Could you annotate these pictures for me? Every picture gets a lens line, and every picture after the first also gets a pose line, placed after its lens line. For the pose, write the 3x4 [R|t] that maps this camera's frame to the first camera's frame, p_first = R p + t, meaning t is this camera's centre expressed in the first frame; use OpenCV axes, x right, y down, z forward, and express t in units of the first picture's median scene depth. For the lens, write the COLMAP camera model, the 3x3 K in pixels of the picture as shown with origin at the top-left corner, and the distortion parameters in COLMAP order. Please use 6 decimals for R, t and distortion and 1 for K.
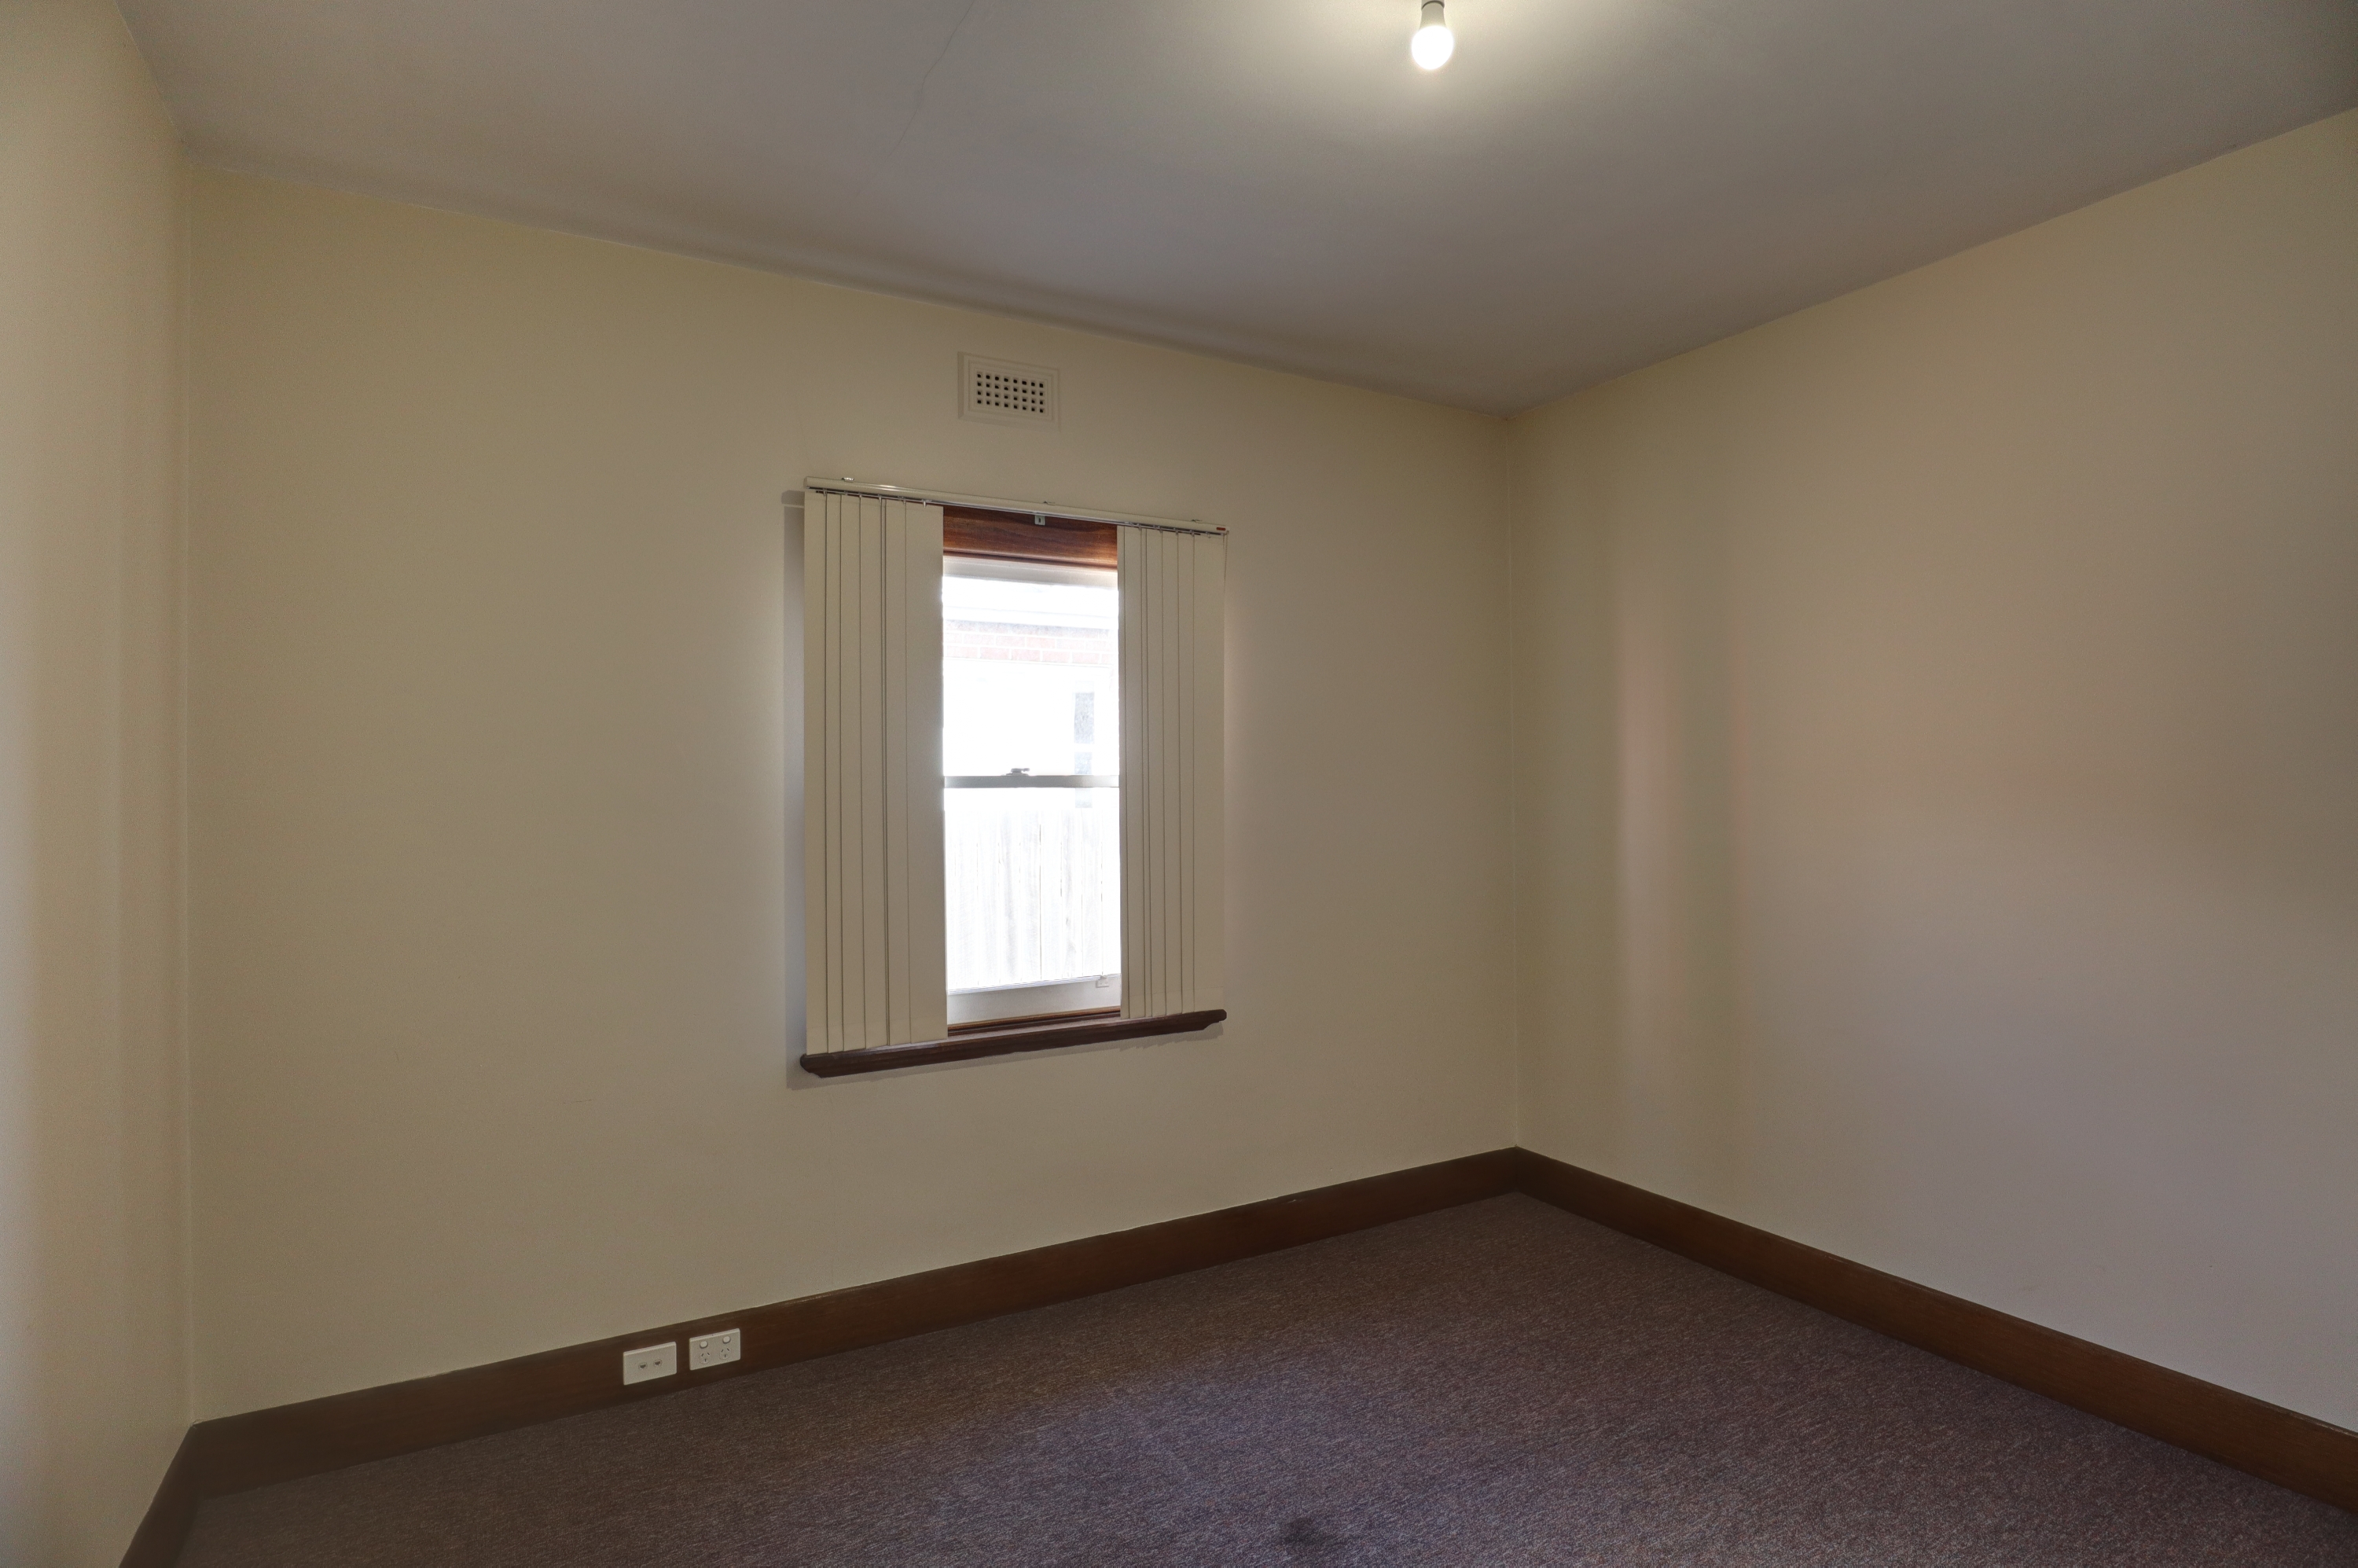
lens RADIAL K [[1207.7, 0, 1182.3], [0, 1207.7, 790.3], [0, 0, 1]] dist [-0.003489, 0.000193]
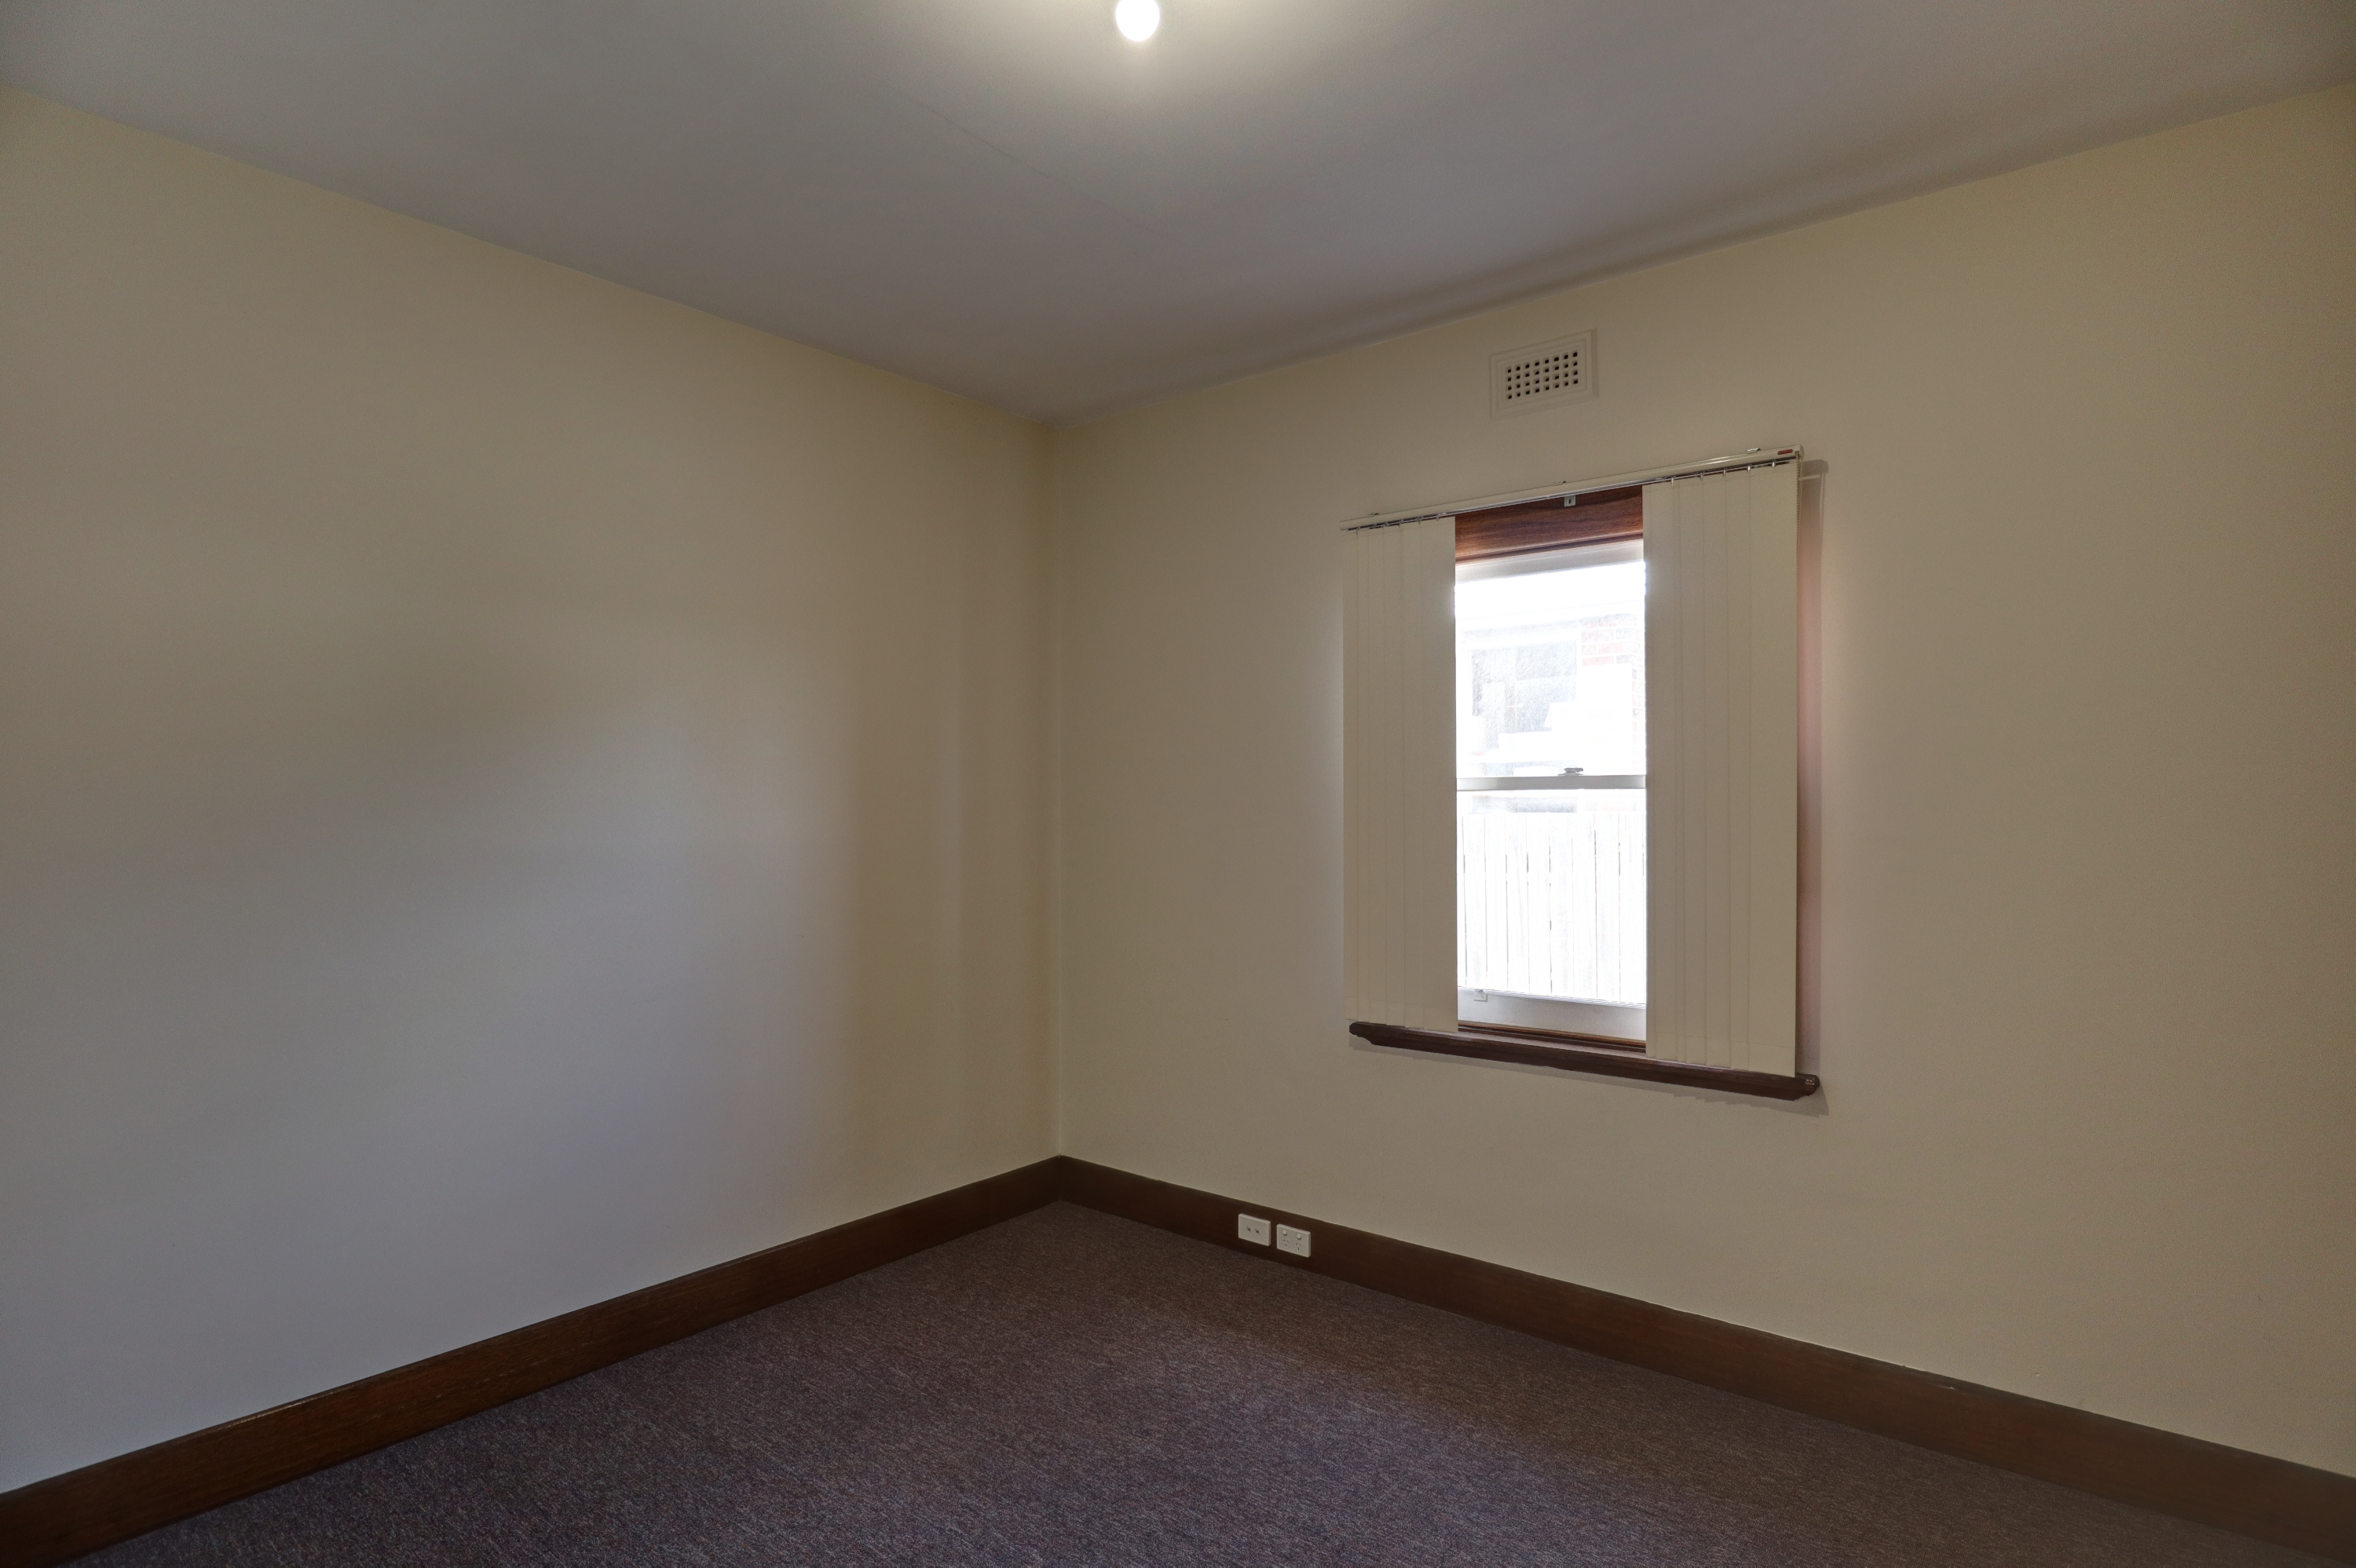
lens RADIAL K [[1206.5, 0, 1191.4], [0, 1206.5, 781.9], [0, 0, 1]] dist [-0.003489, 0.000193]
pose [[0.371581, -0.003894, -0.928392, 0.651438], [0.005604, 0.999982, -0.001951, -0.007396], [0.928384, -0.004478, 0.371596, 0.393563]]
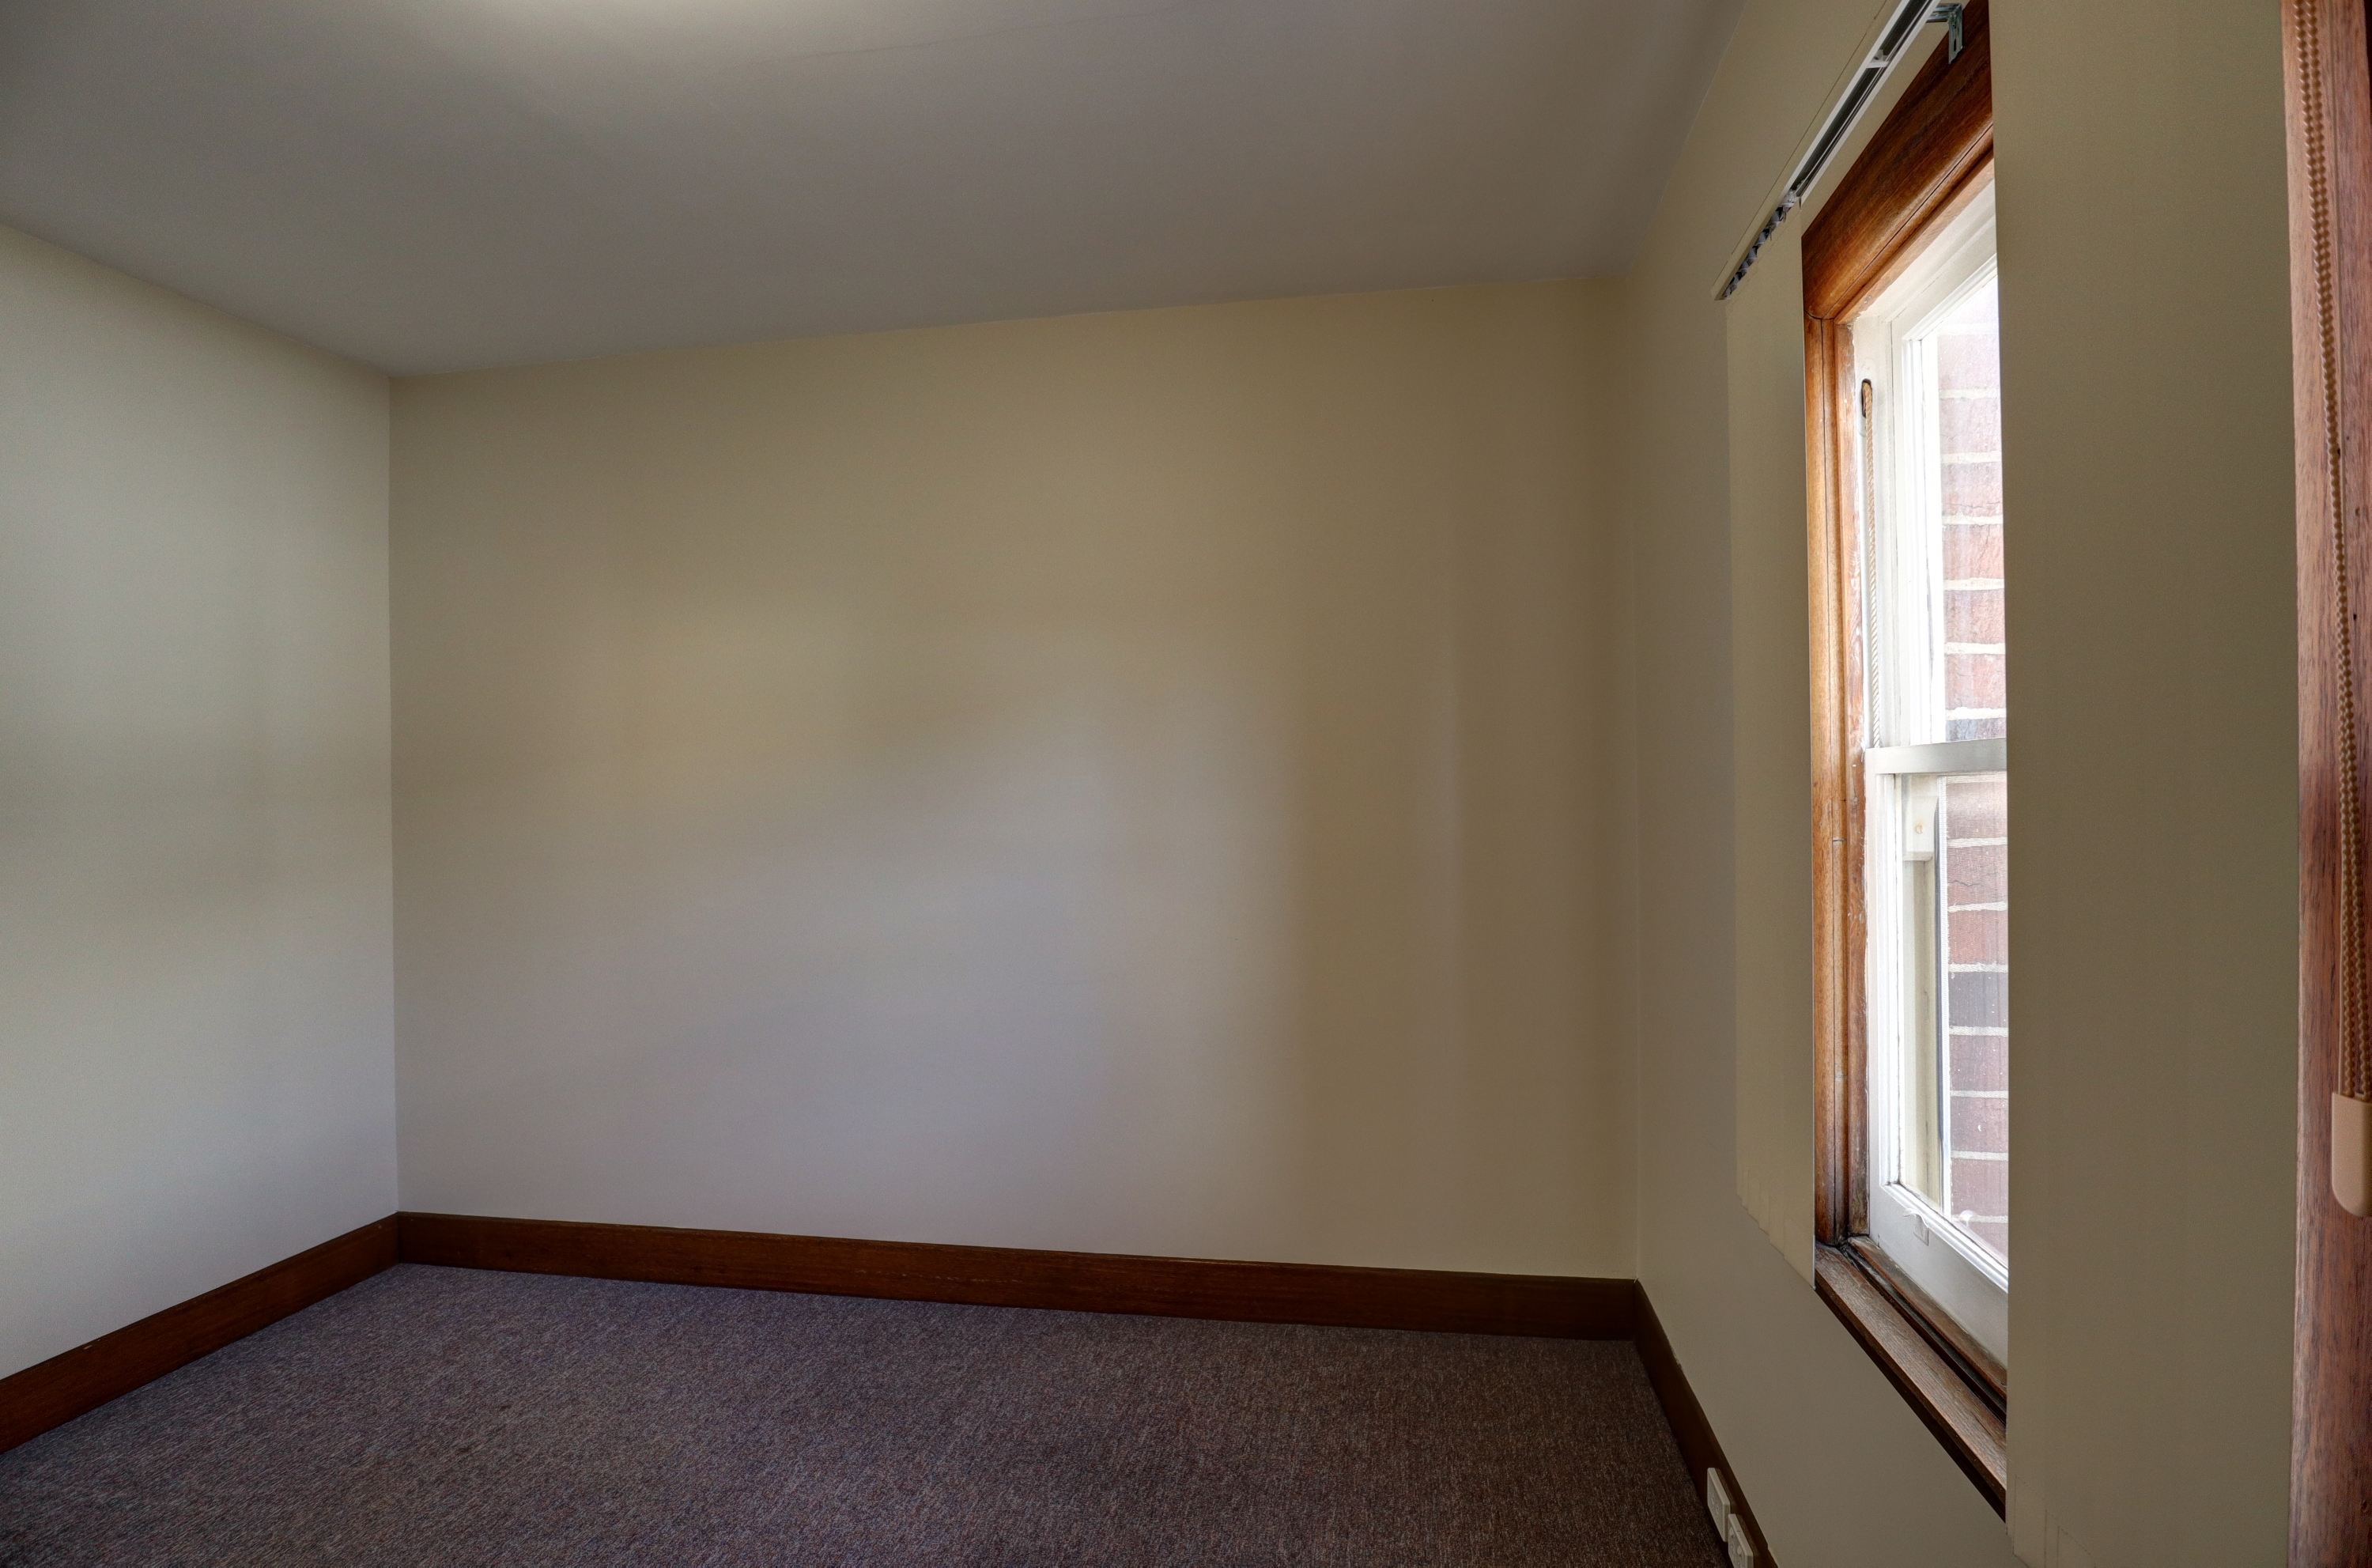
lens RADIAL K [[1159.9, 0, 1192.4], [0, 1159.9, 785.1], [0, 0, 1]] dist [-0.028391, -0.000226]
pose [[-0.622391, 0.017617, -0.782508, 0.324814], [0.025920, 0.999662, 0.001890, -0.020941], [0.782277, -0.019107, -0.622638, 1.061331]]
